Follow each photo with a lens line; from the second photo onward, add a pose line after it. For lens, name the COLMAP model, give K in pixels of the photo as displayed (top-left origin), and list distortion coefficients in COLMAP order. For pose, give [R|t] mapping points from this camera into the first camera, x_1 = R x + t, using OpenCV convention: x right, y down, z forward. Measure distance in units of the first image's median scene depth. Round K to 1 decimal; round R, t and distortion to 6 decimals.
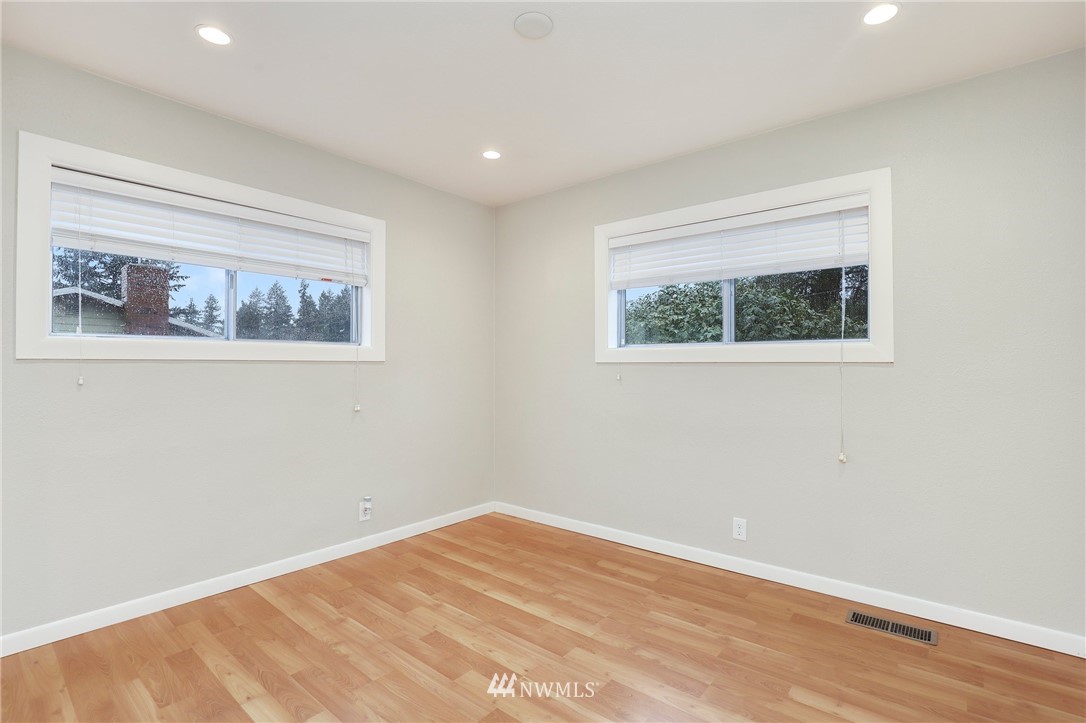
lens RADIAL K [[512.6, 0, 543.0], [0, 512.6, 361.5], [0, 0, 1]] dist [-0.032516, -0.000130]
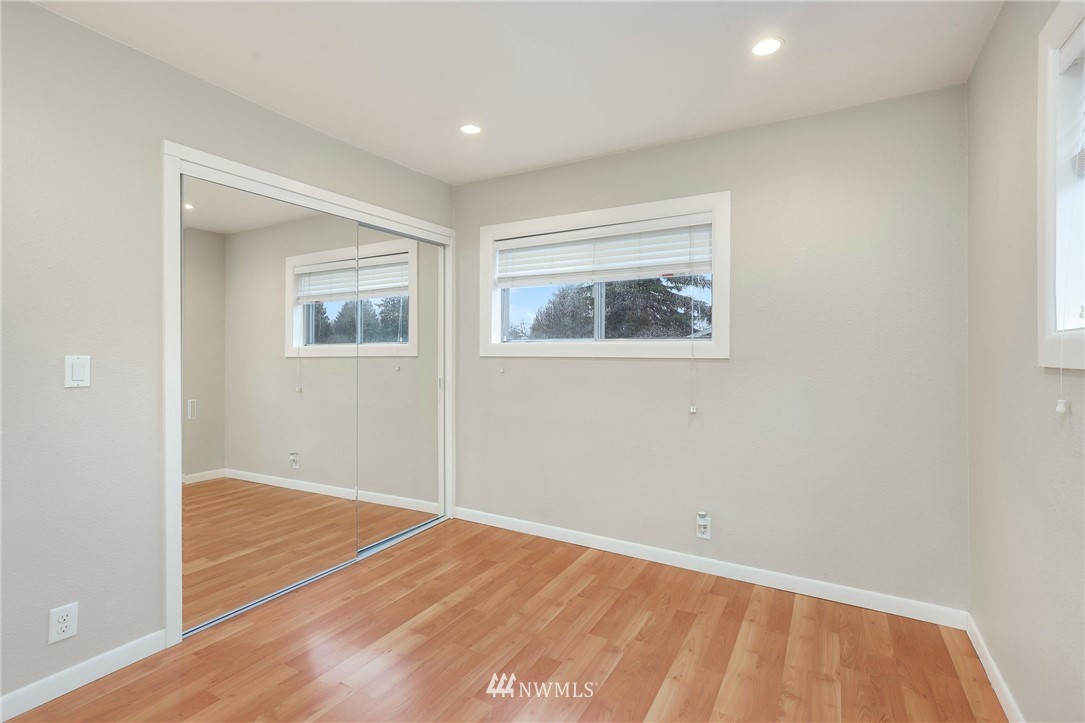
lens RADIAL K [[499.7, 0, 543.1], [0, 499.7, 349.9], [0, 0, 1]] dist [0.109895, -0.083503]
pose [[0.177803, -0.014691, -0.983956, 0.565482], [-0.001290, 0.999884, -0.015162, 0.000791], [0.984065, 0.003965, 0.177764, 0.678721]]
